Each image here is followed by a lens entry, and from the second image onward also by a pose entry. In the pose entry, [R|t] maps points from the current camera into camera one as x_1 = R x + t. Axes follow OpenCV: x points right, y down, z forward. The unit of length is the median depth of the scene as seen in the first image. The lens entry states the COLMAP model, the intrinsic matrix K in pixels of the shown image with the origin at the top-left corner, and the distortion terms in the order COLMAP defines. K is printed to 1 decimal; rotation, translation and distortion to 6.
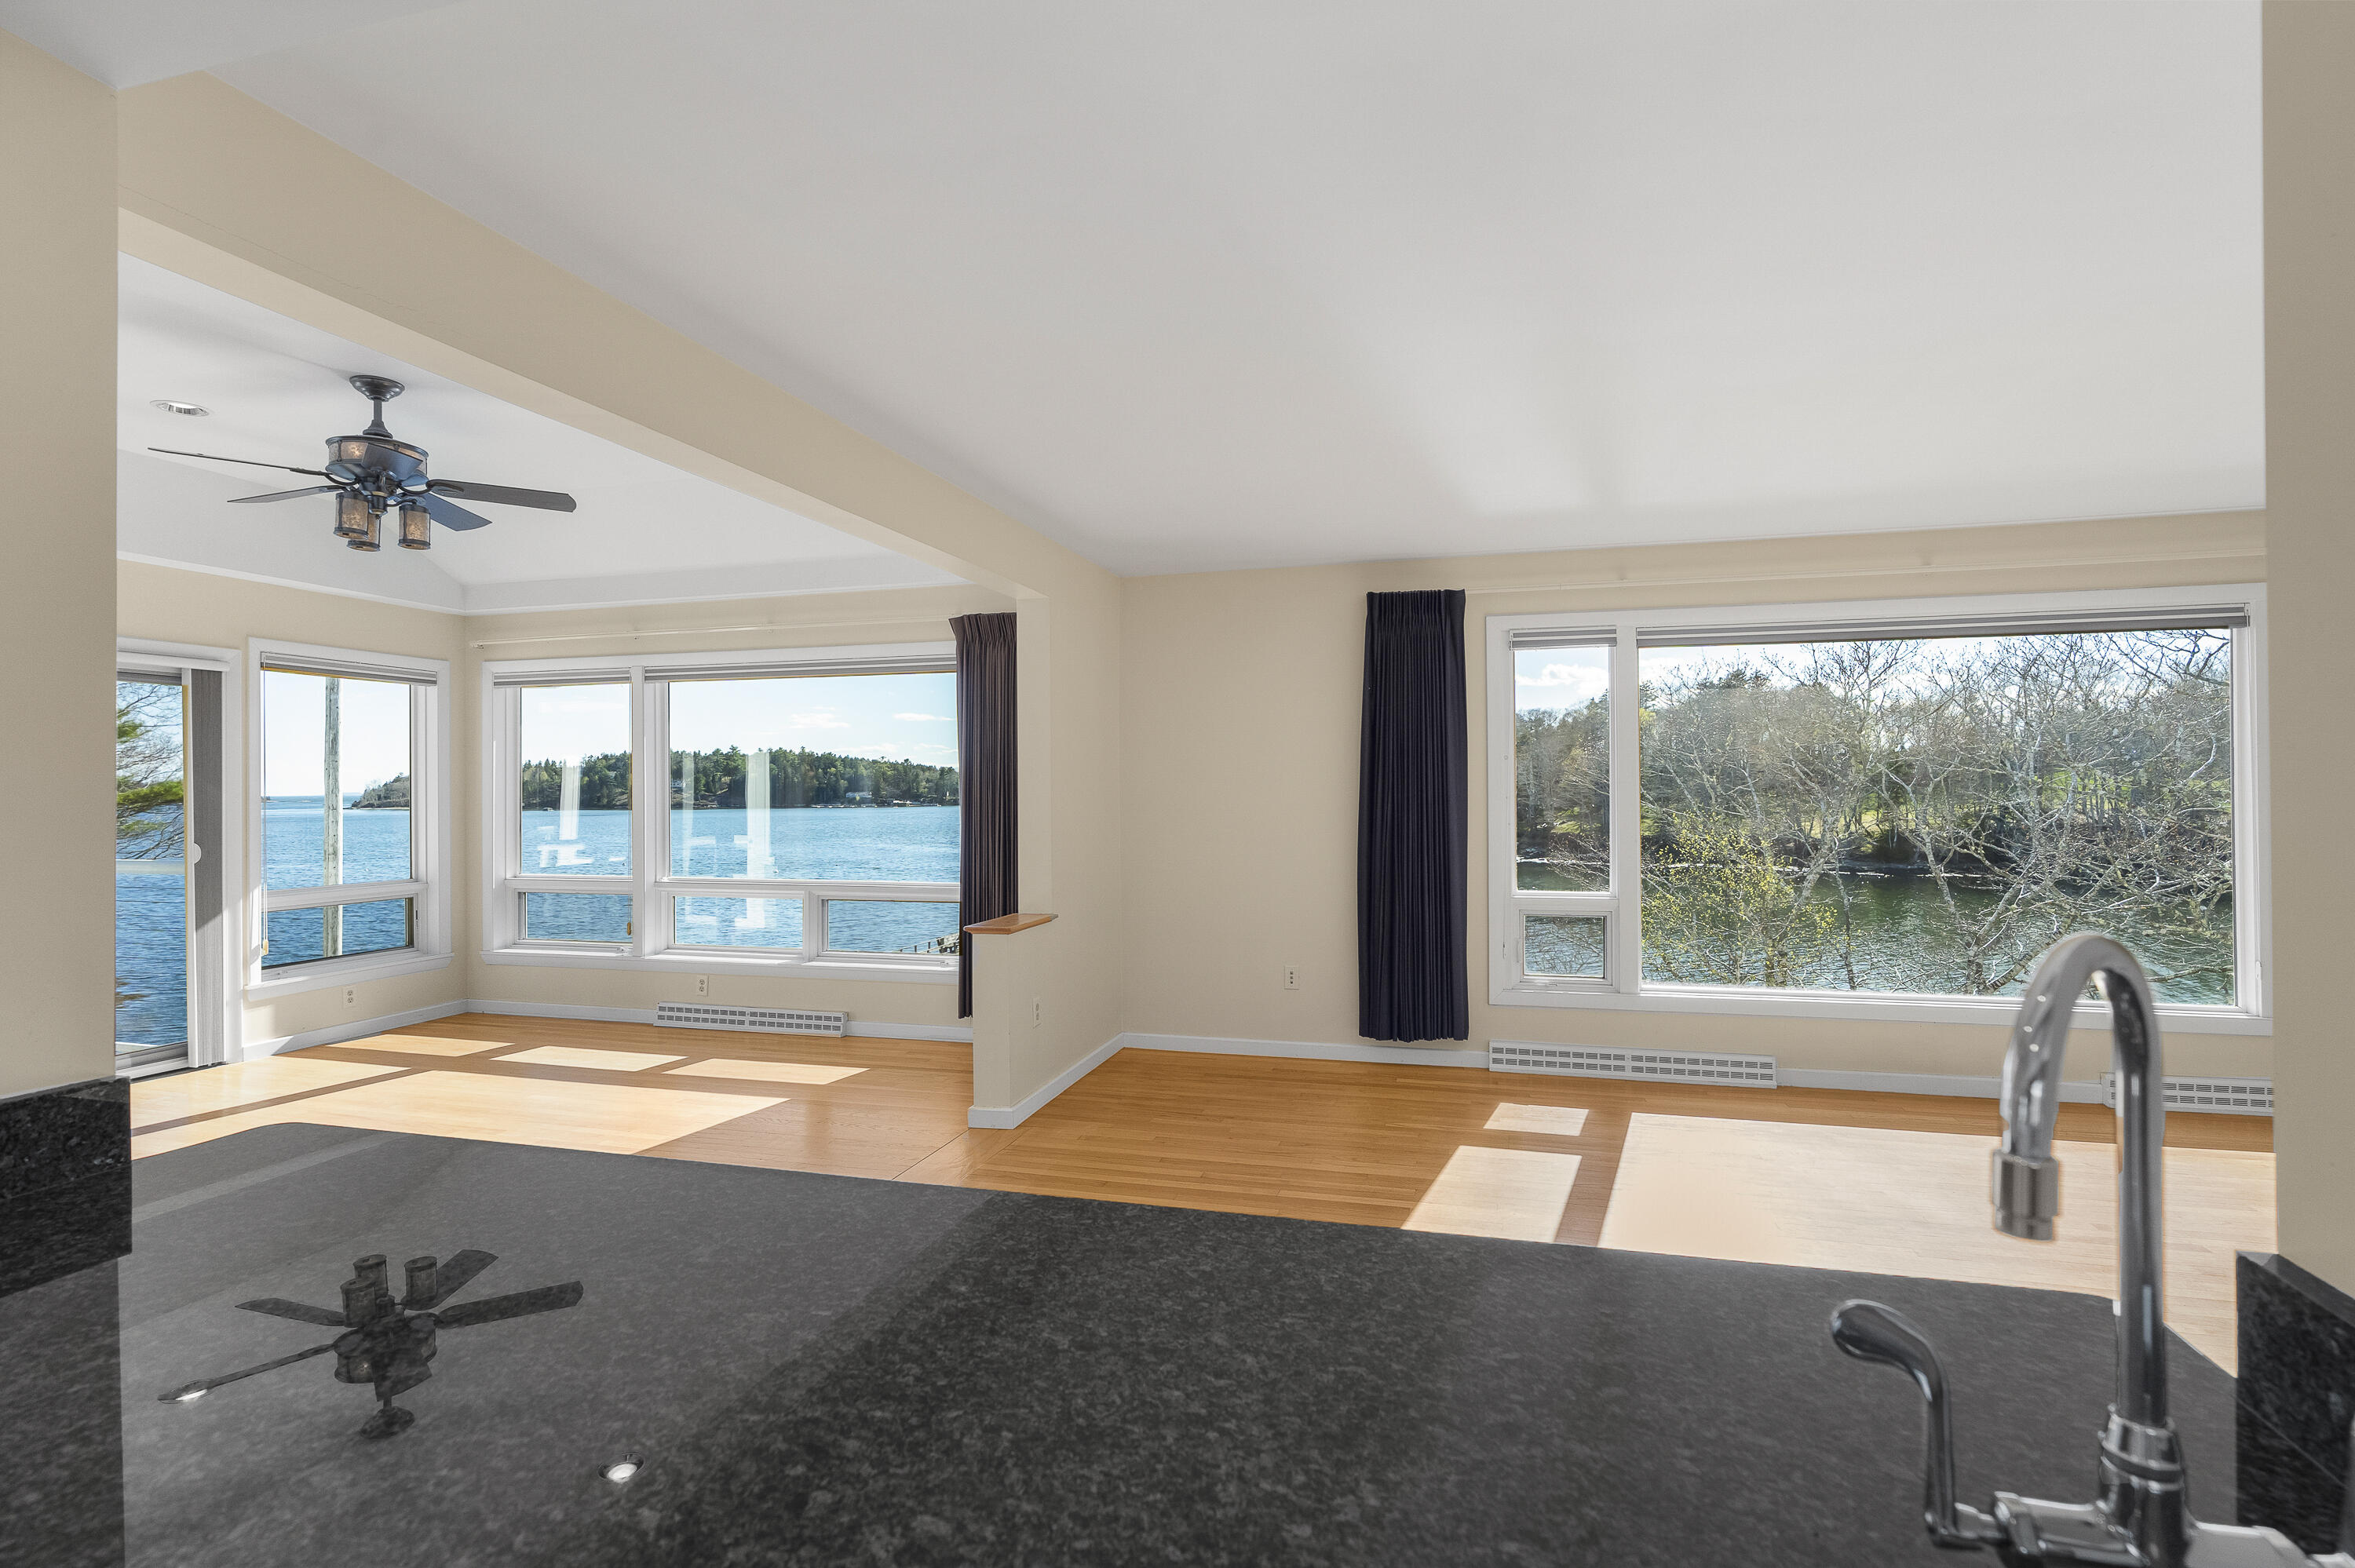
lens RADIAL K [[1145.2, 0, 1169.2], [0, 1145.2, 784.0], [0, 0, 1]] dist [-0.004015, 0.003865]
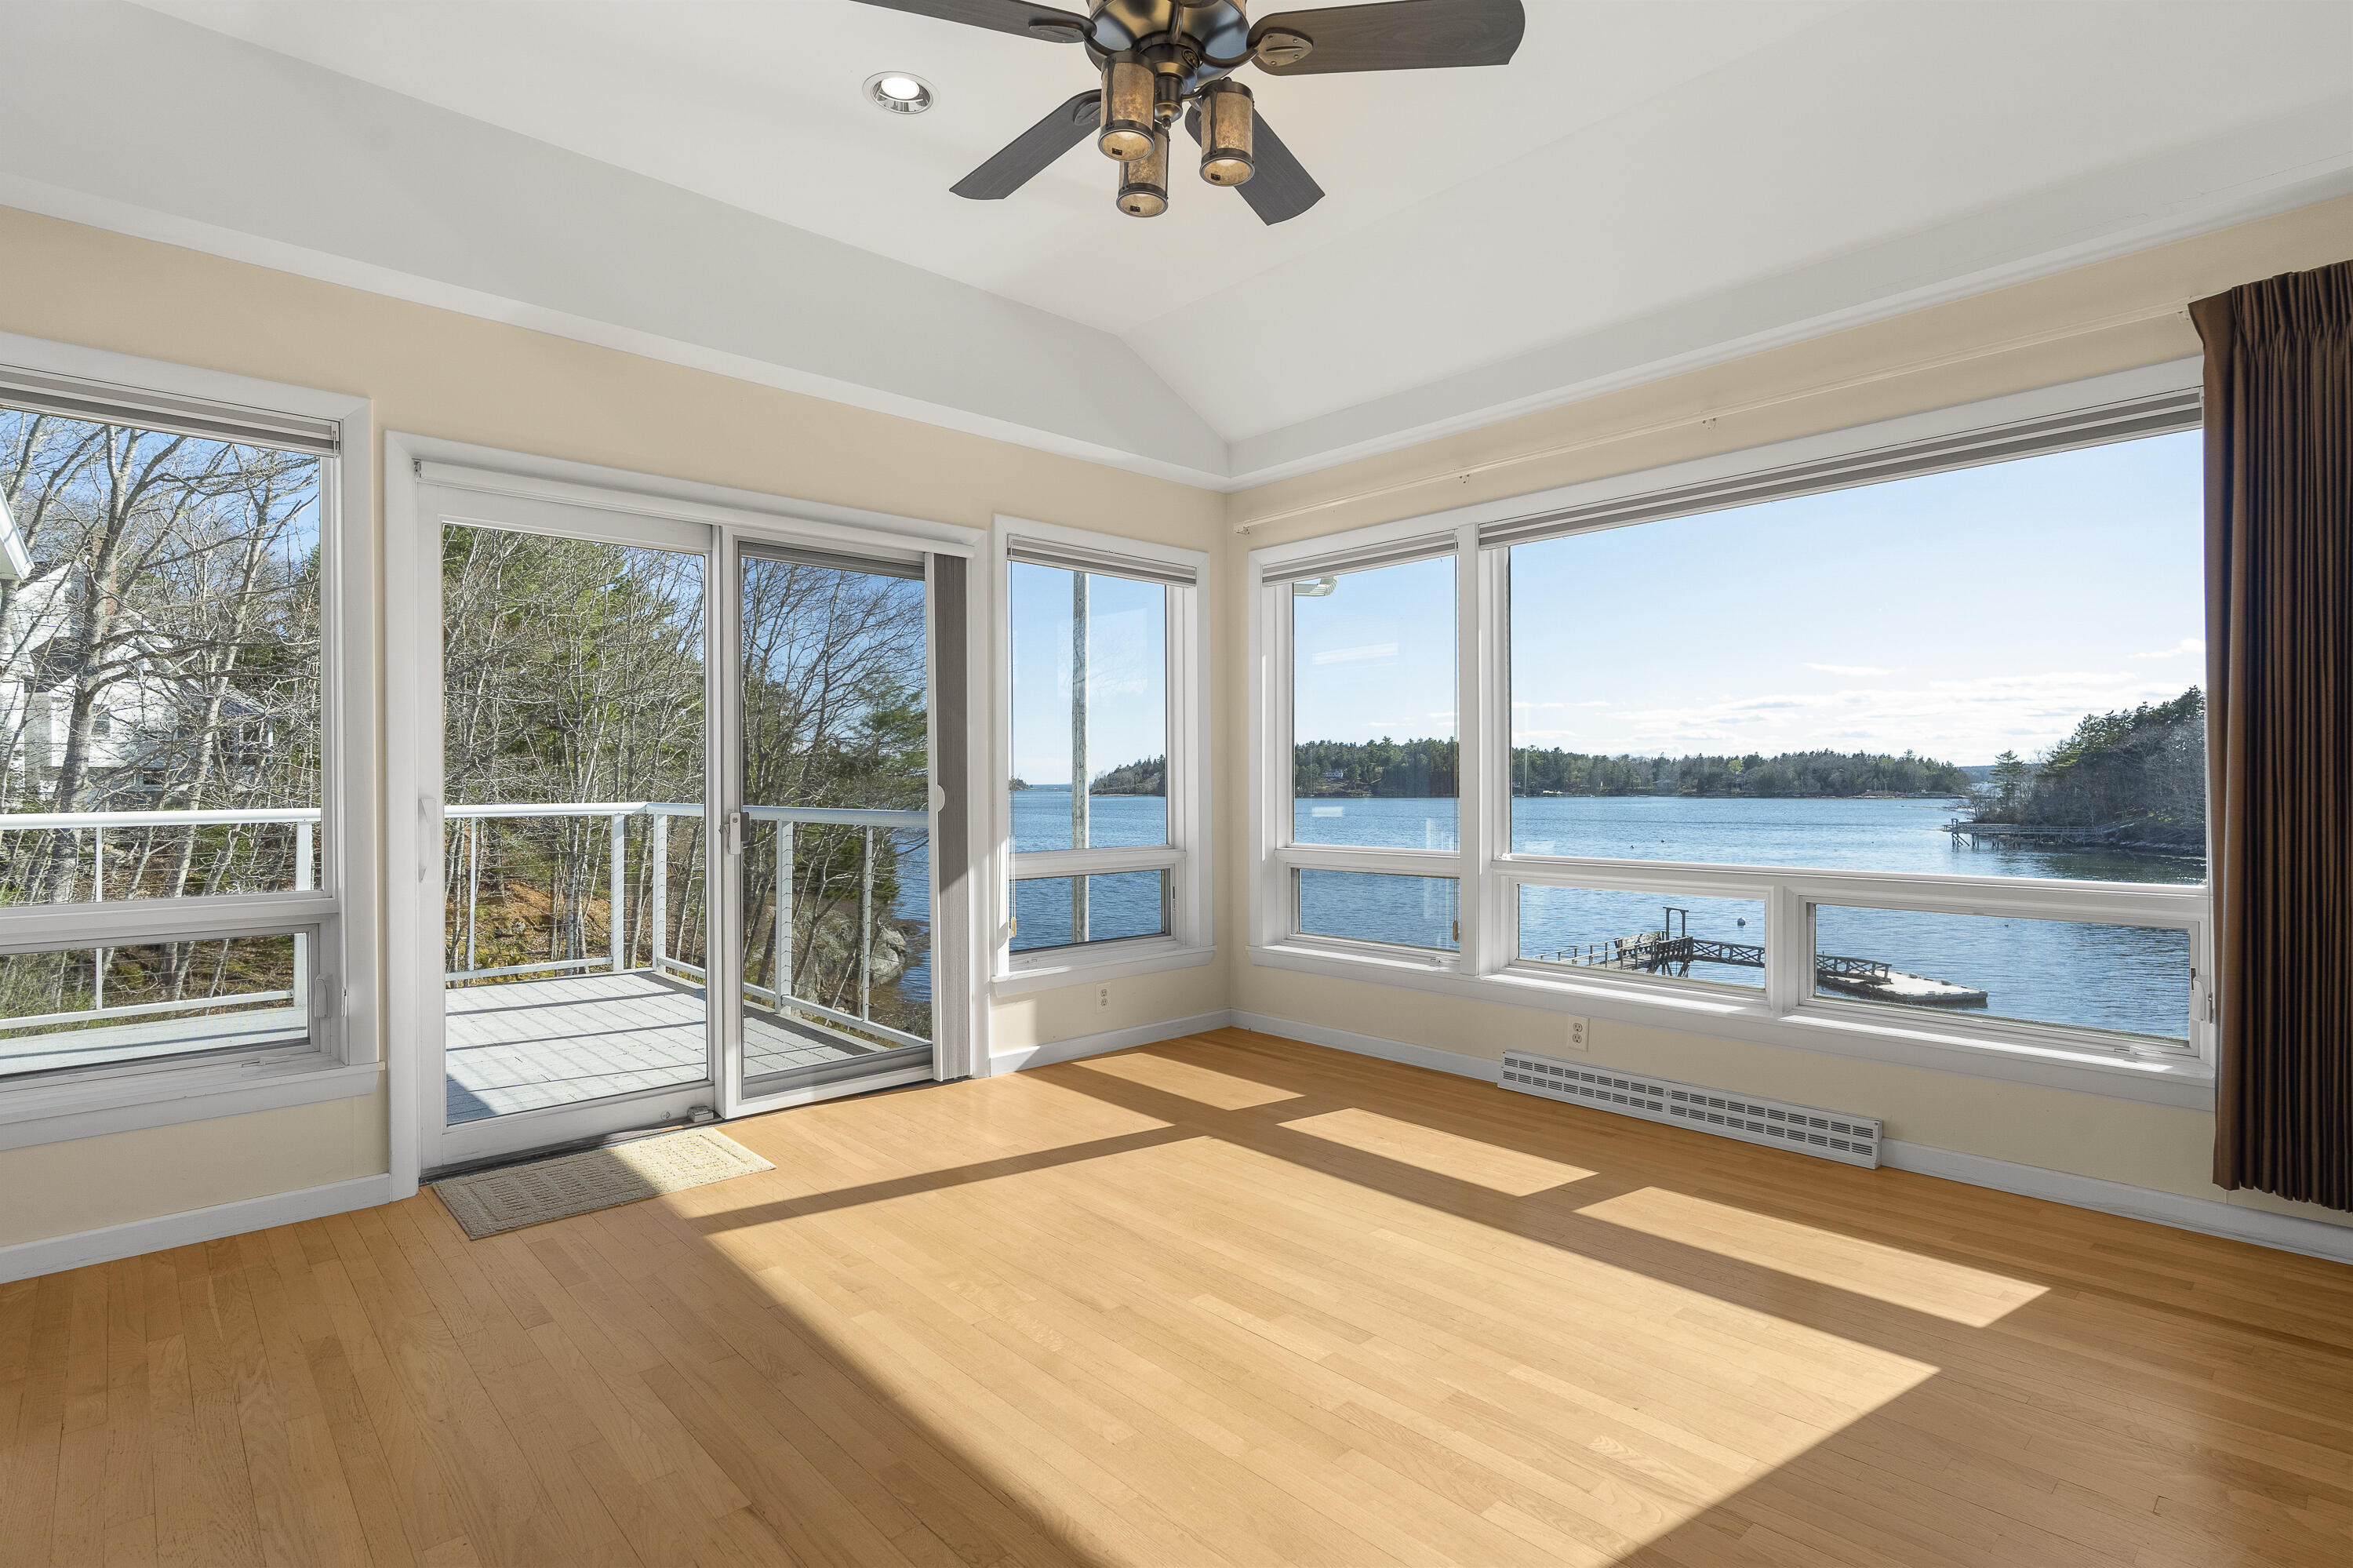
lens RADIAL K [[1144.5, 0, 1168.4], [0, 1144.5, 787.0], [0, 0, 1]] dist [-0.004015, 0.003865]
pose [[0.852542, 0.004570, -0.522639, -0.272266], [0.001351, 0.999939, 0.010947, 0.037624], [0.522657, -0.010039, 0.852484, 0.362585]]
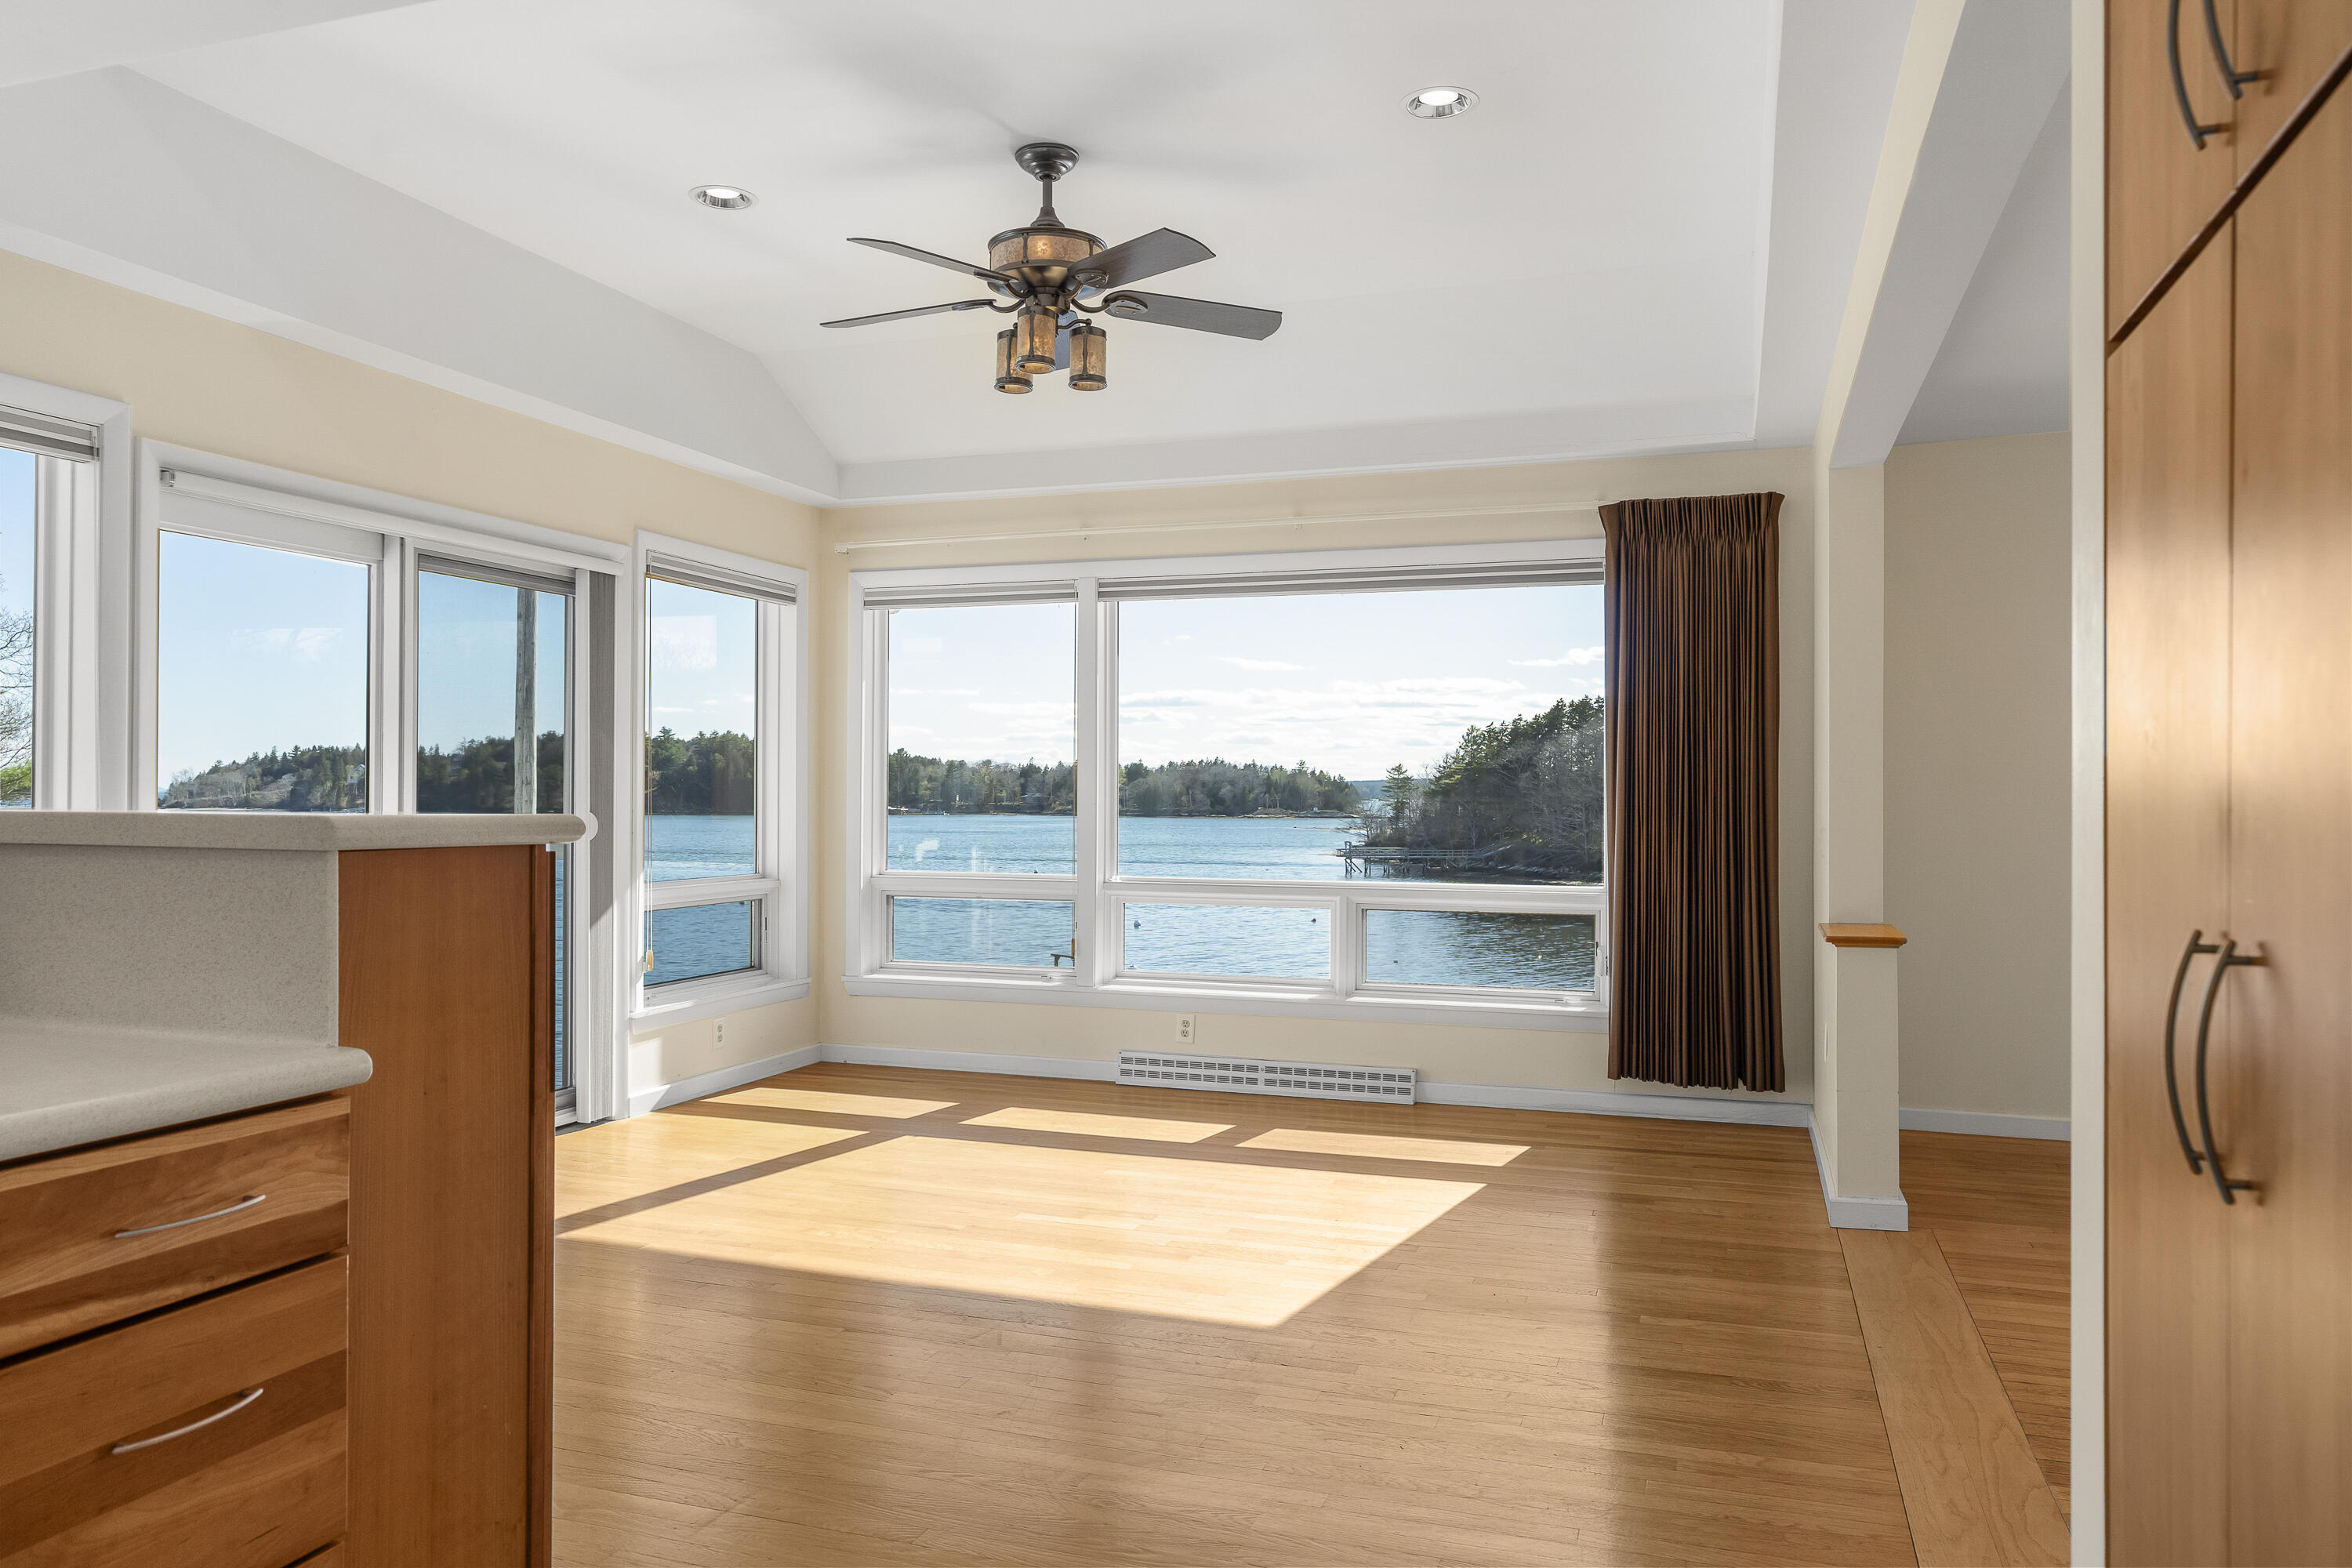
lens RADIAL K [[1611.4, 0, 1142.6], [0, 1611.4, 784.7], [0, 0, 1]] dist [0.013659, -0.001047]
pose [[0.997409, 0.010341, -0.071197, -0.360171], [-0.010439, 0.999945, -0.001016, 0.026378], [0.071183, 0.001757, 0.997462, 0.004238]]
